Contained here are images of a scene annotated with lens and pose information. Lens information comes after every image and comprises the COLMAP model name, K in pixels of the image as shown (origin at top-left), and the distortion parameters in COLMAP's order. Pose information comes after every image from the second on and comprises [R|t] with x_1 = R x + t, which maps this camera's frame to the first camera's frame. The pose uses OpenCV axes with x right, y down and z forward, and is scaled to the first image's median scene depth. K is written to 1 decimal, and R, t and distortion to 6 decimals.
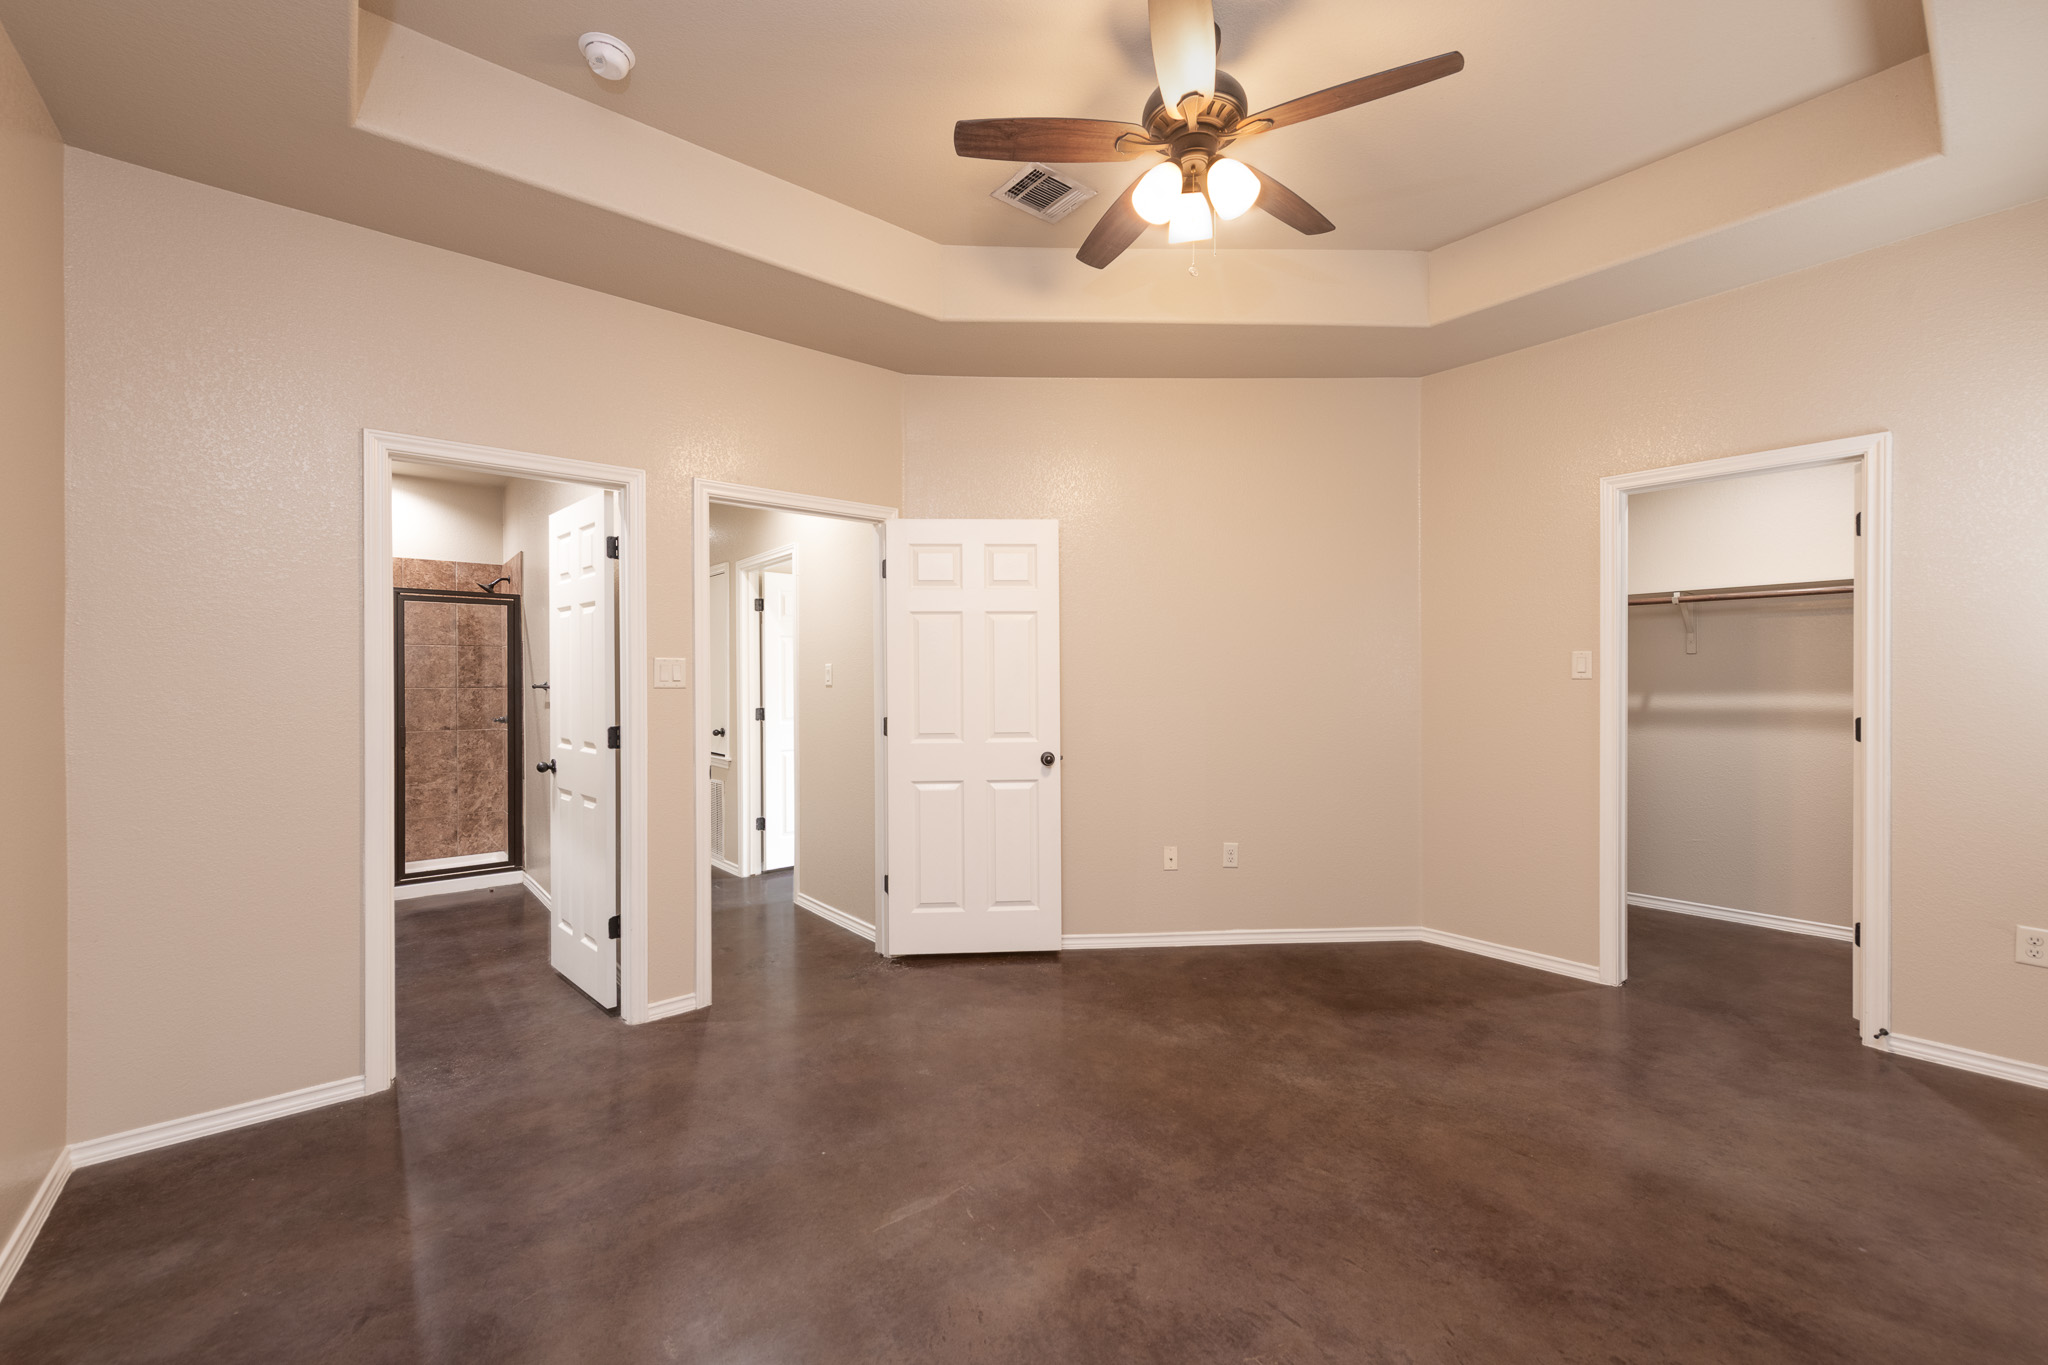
lens RADIAL K [[835.8, 0, 1024.0], [0, 835.8, 684.5], [0, 0, 1]] dist [0.016443, 0.000095]
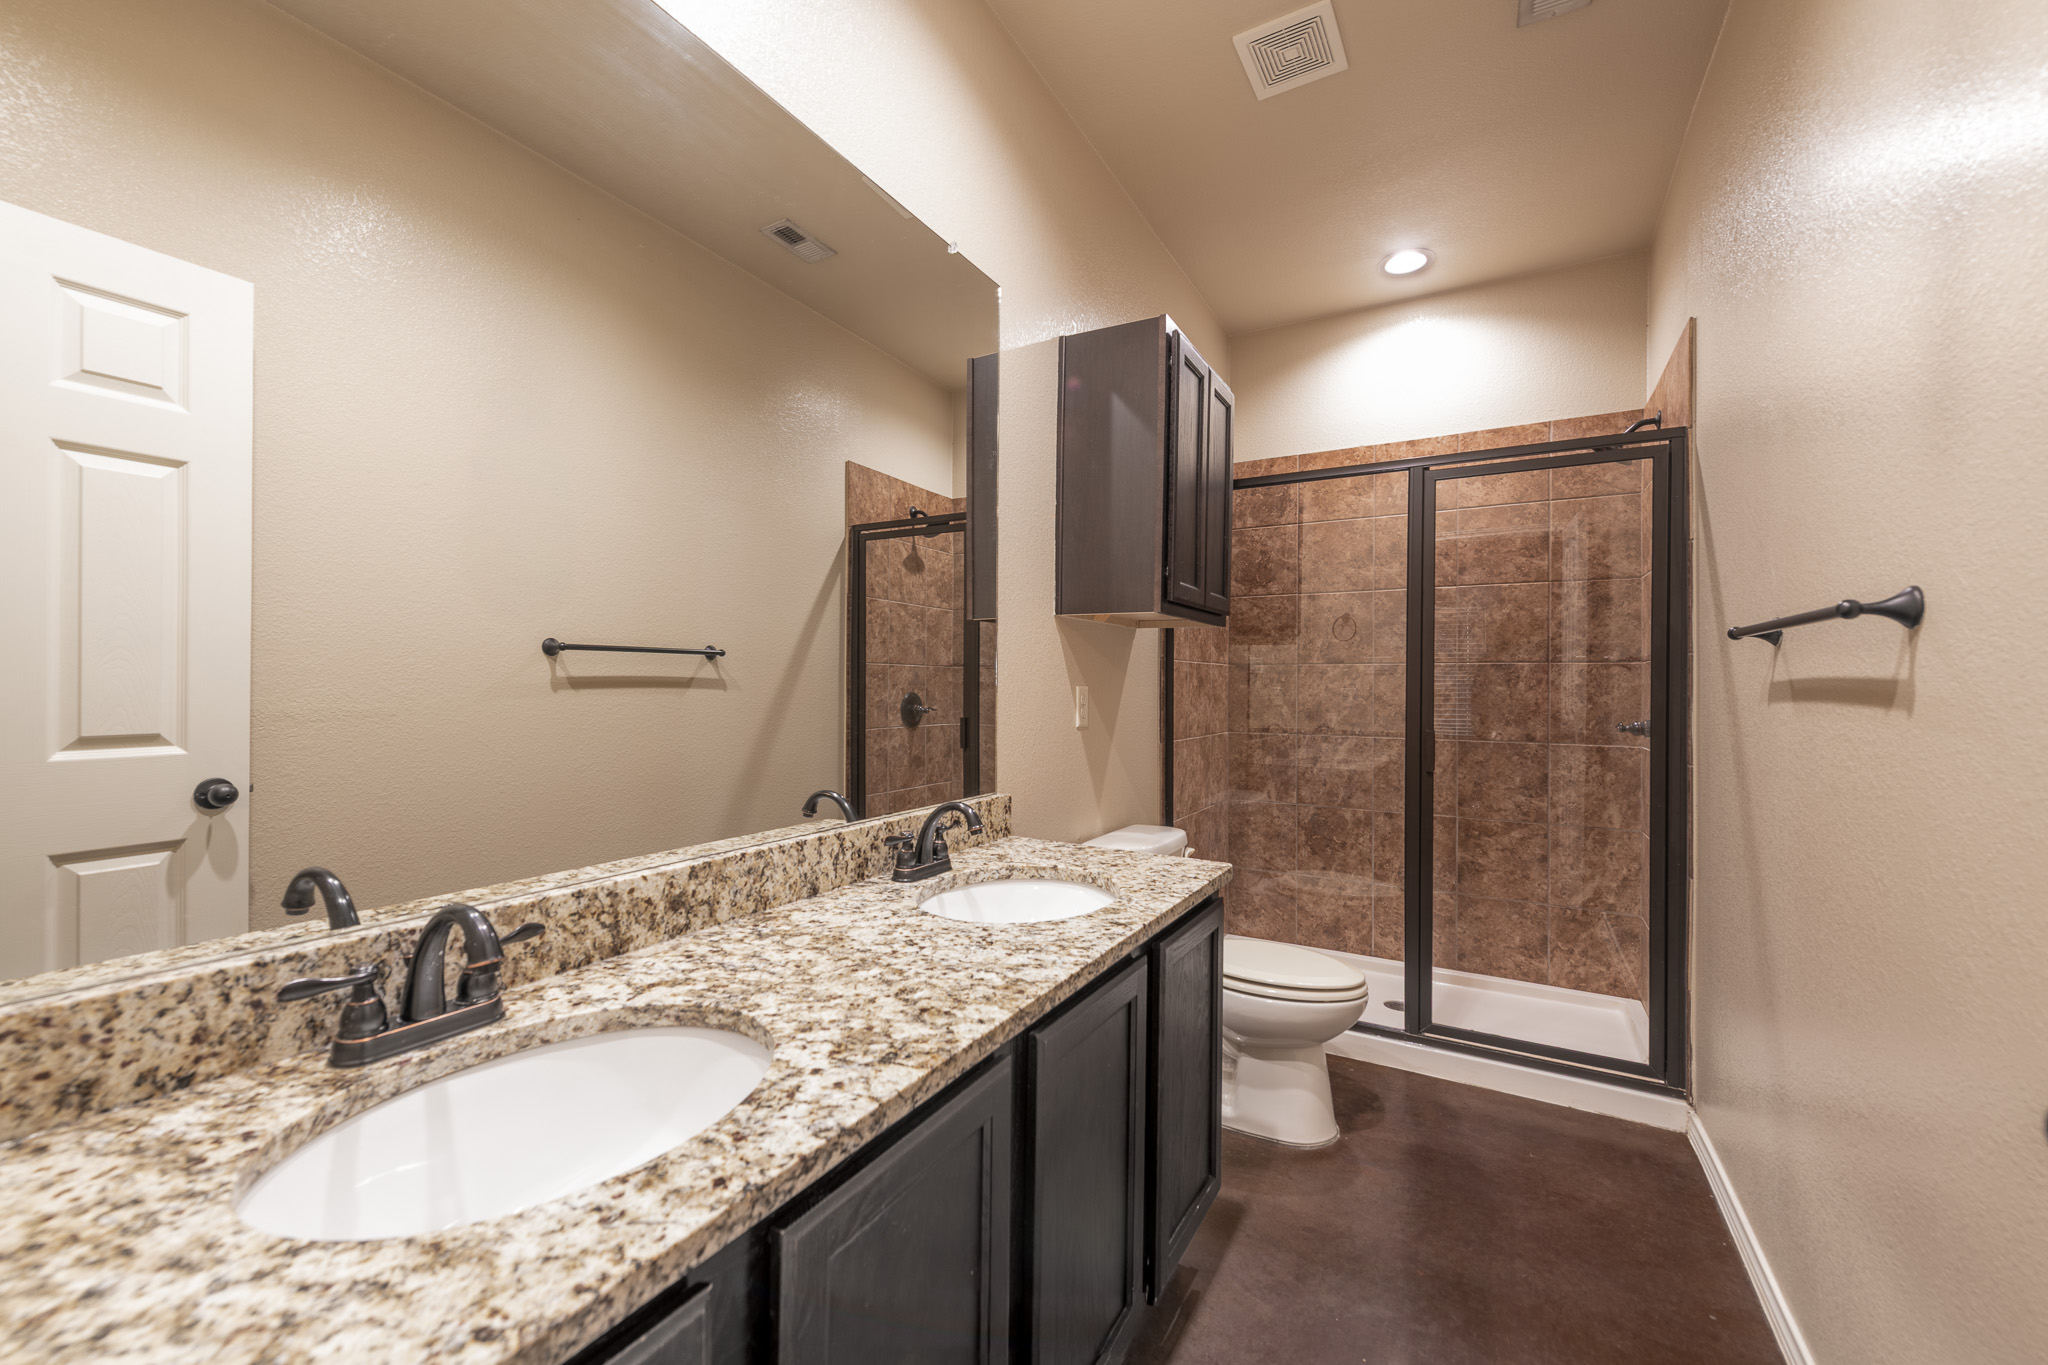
lens RADIAL K [[835.8, 0, 1020.2], [0, 835.8, 683.1], [0, 0, 1]] dist [0.016443, 0.000095]
pose [[0.358545, 0.005650, -0.933495, -0.304535], [-0.012213, 0.999924, 0.001361, 0.020141], [0.933433, 0.010913, 0.358587, 0.507904]]
